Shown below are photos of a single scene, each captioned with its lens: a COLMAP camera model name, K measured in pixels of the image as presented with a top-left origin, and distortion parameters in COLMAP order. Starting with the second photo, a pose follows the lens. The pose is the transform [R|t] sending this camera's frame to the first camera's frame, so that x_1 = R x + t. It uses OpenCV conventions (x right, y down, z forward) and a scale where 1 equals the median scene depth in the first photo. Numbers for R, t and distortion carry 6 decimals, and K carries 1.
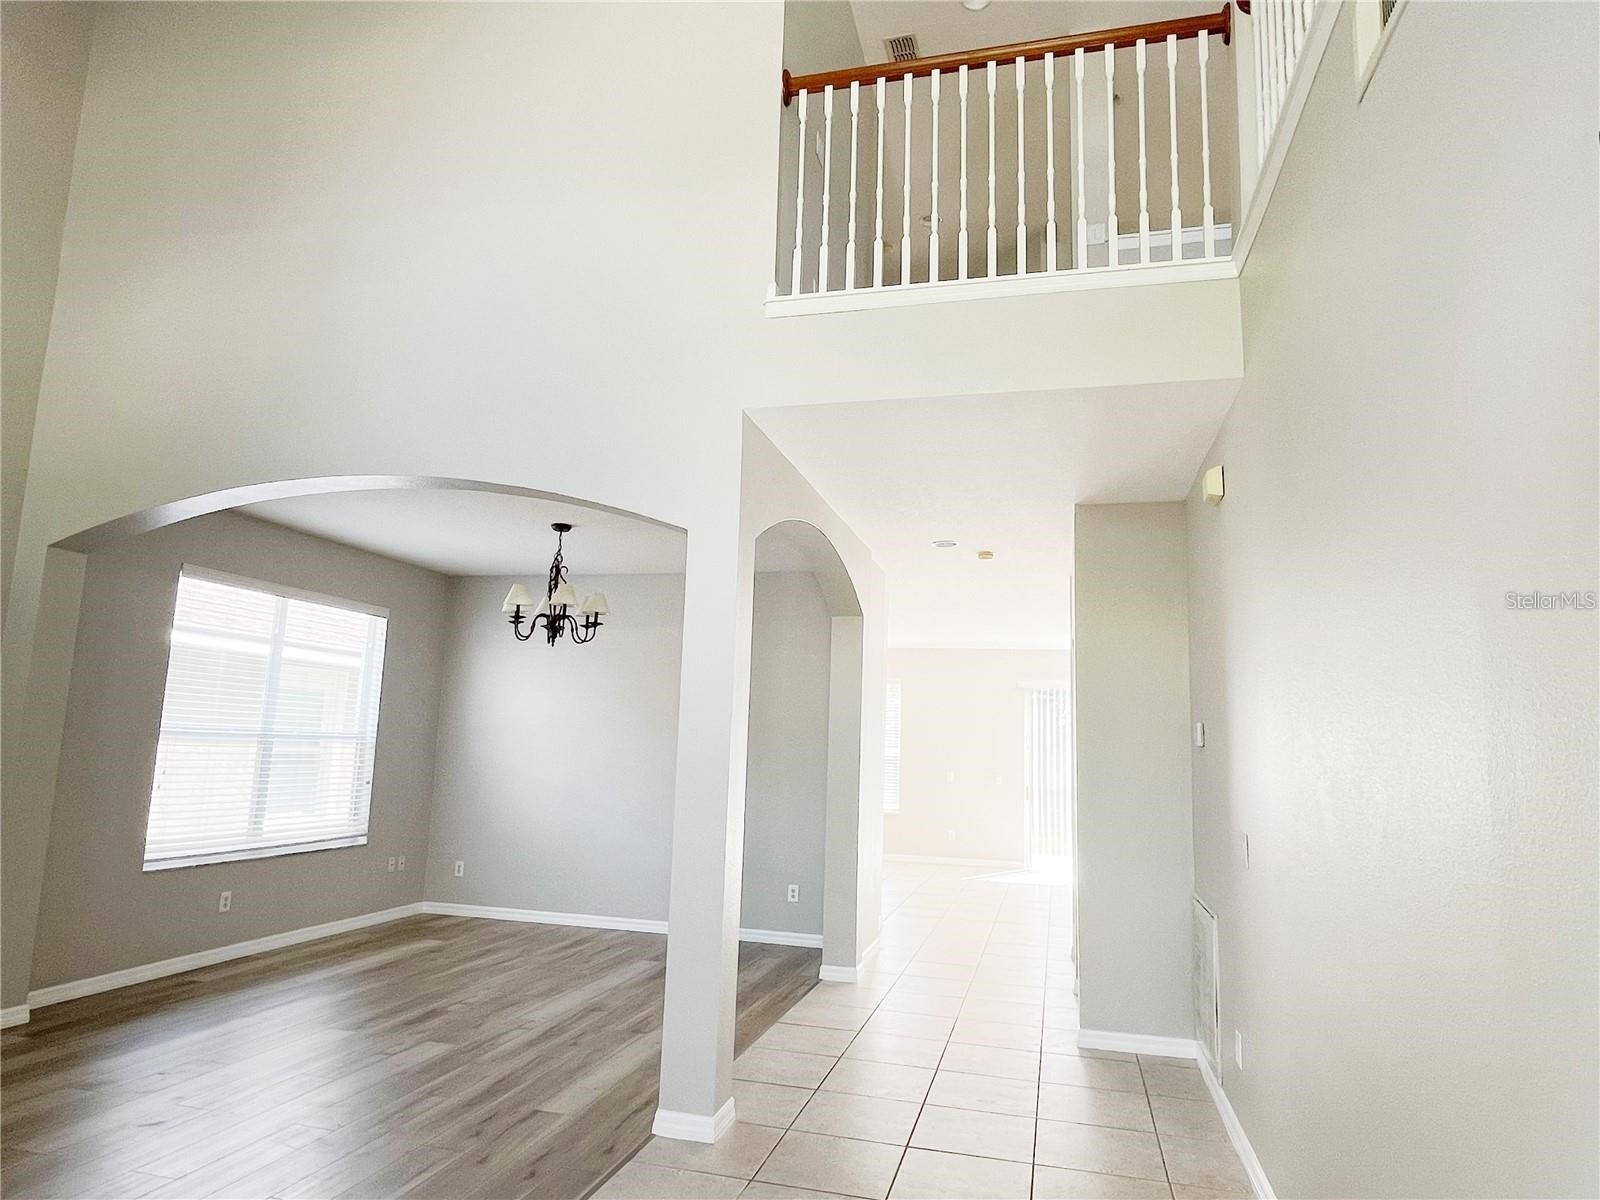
lens RADIAL K [[958.3, 0, 808.7], [0, 958.3, 606.7], [0, 0, 1]] dist [-0.009151, 0.001138]
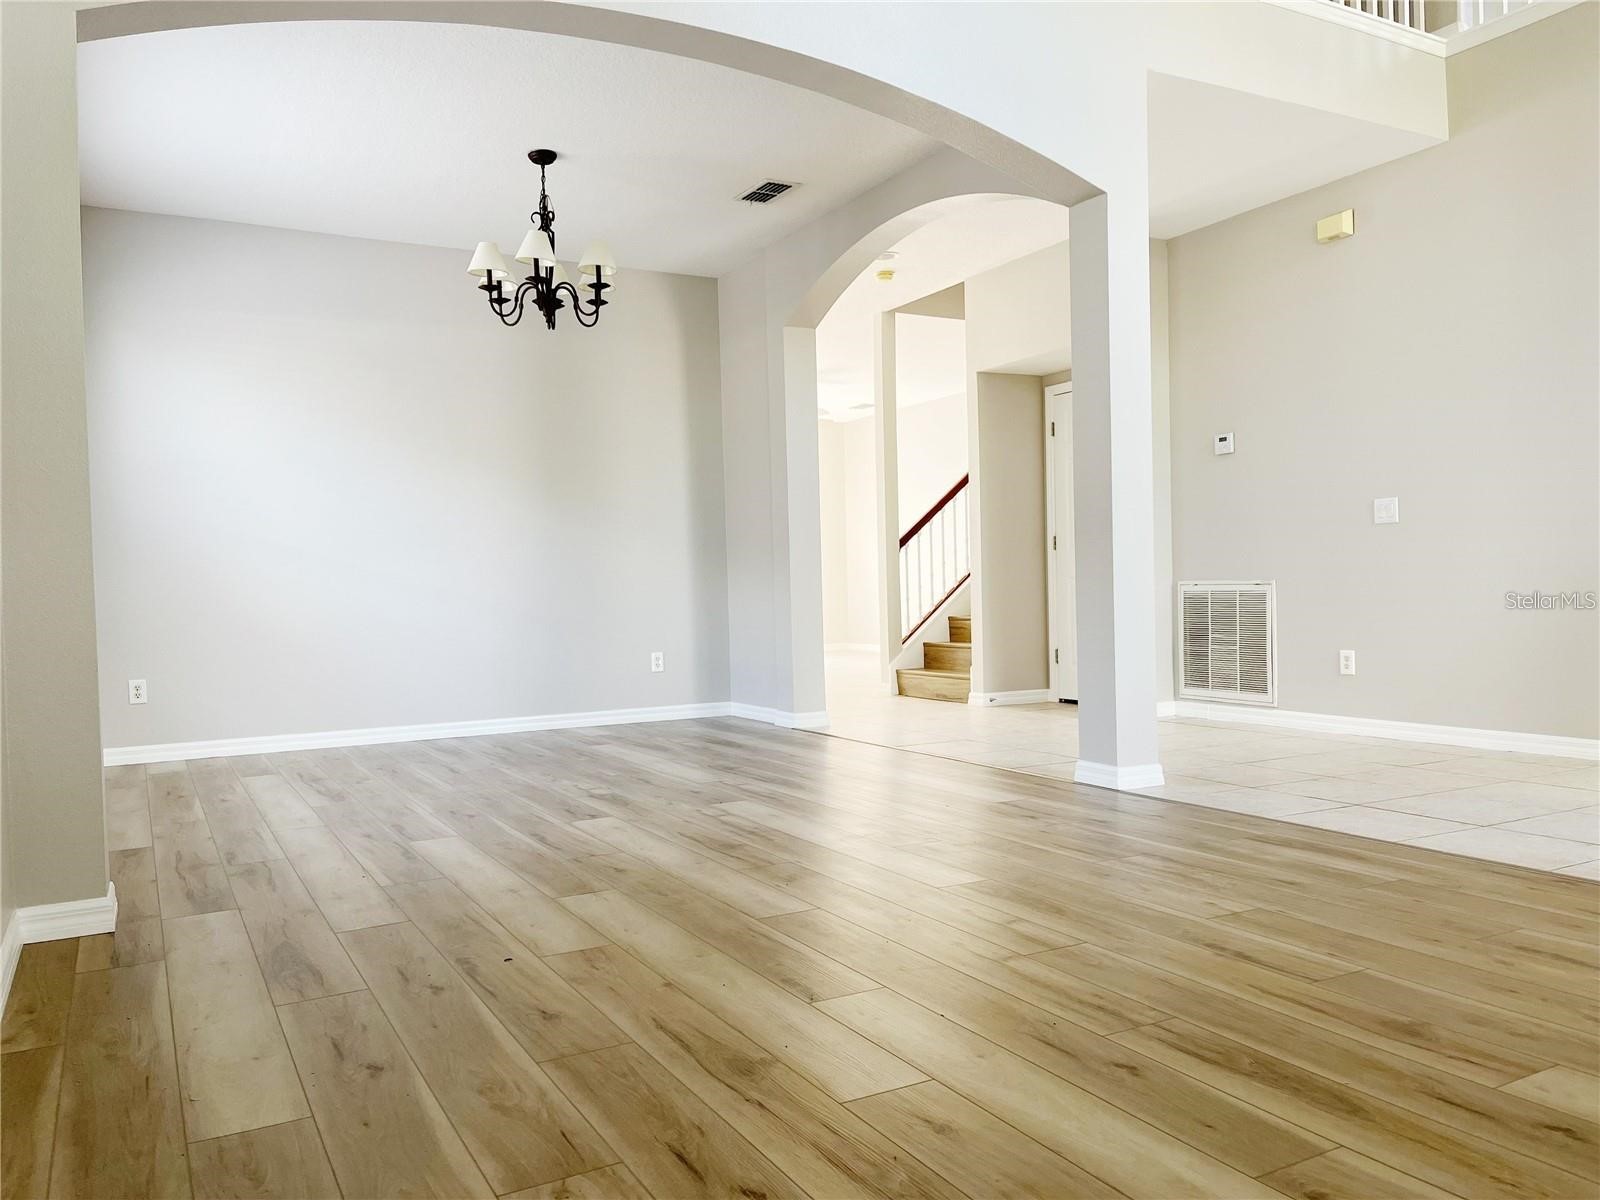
lens RADIAL K [[1211.2, 0, 794.0], [0, 1211.2, 602.5], [0, 0, 1]] dist [0.063599, -0.073835]
pose [[0.731681, -0.059959, 0.679005, -0.826829], [-0.051589, 0.988396, 0.142871, 0.112263], [-0.679692, -0.139565, 0.720098, 0.196783]]
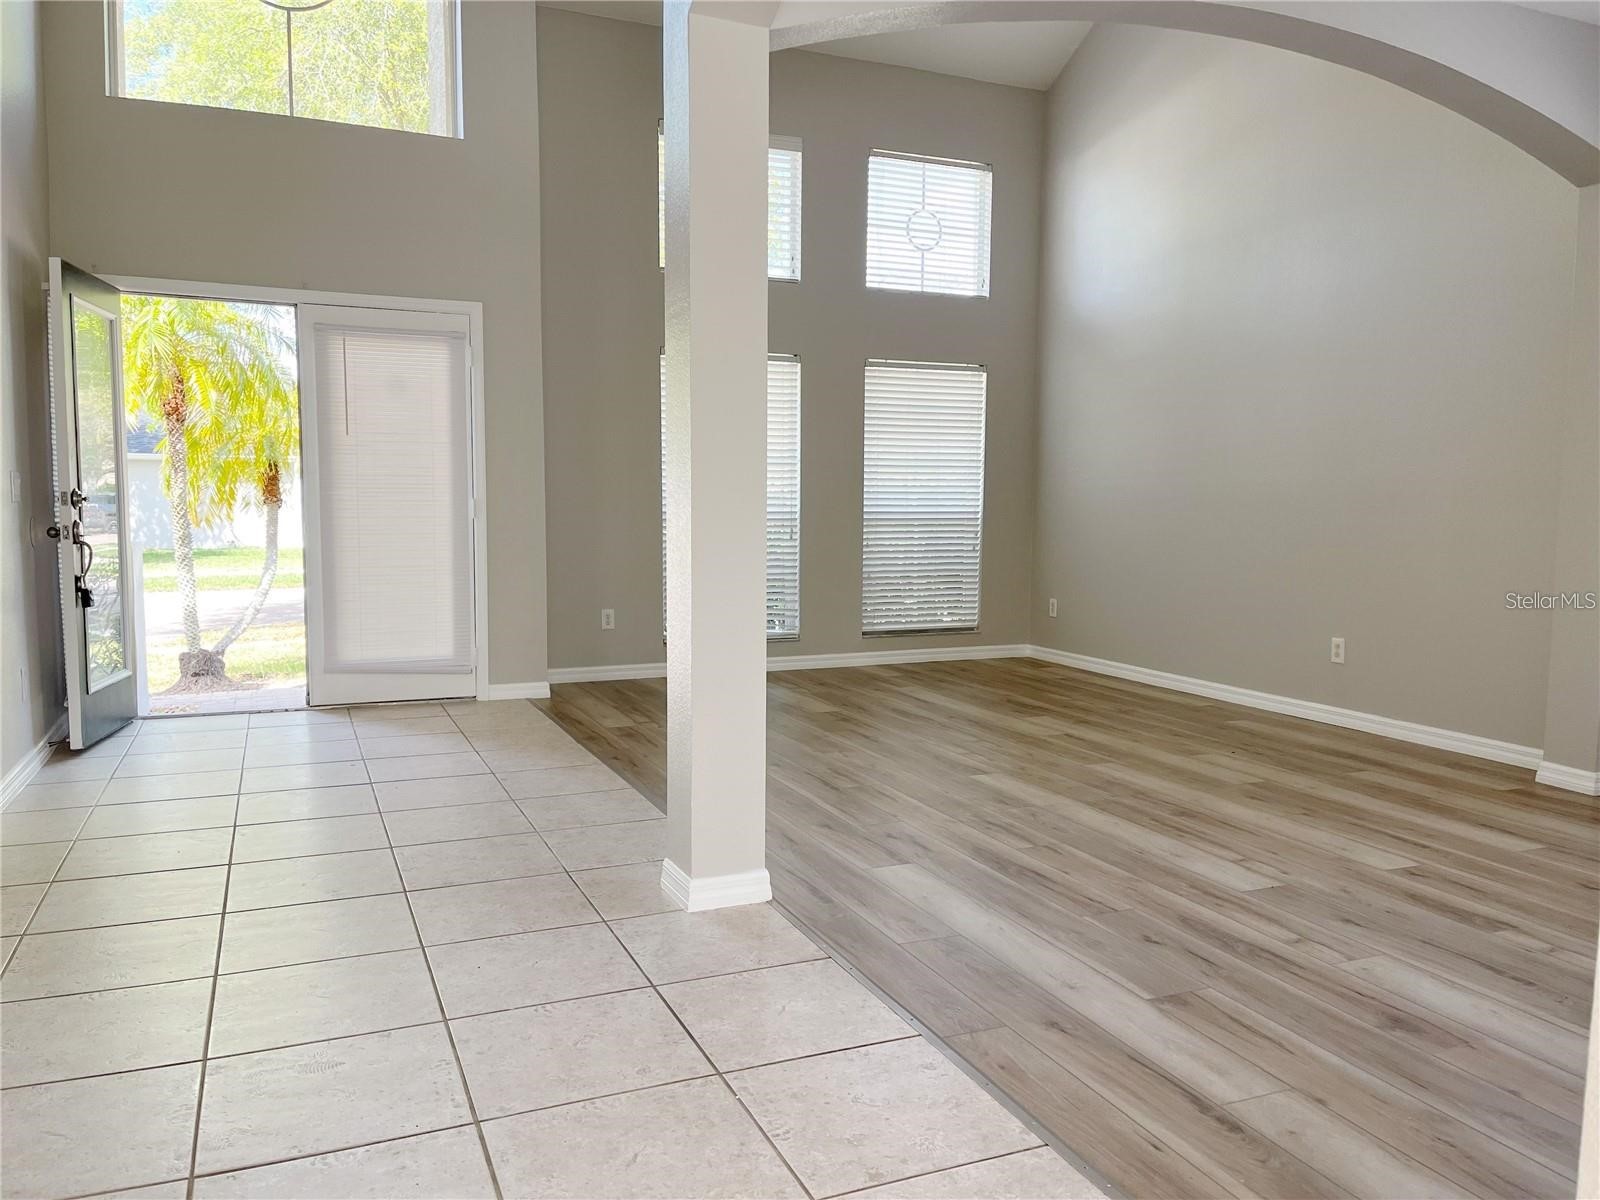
lens RADIAL K [[1211.2, 0, 773.8], [0, 1211.2, 622.0], [0, 0, 1]] dist [0.063599, -0.073835]
pose [[-0.800708, 0.022575, -0.598629, 0.256661], [0.050925, 0.998238, -0.030471, 0.239100], [0.596886, -0.054883, -0.800447, 1.156927]]
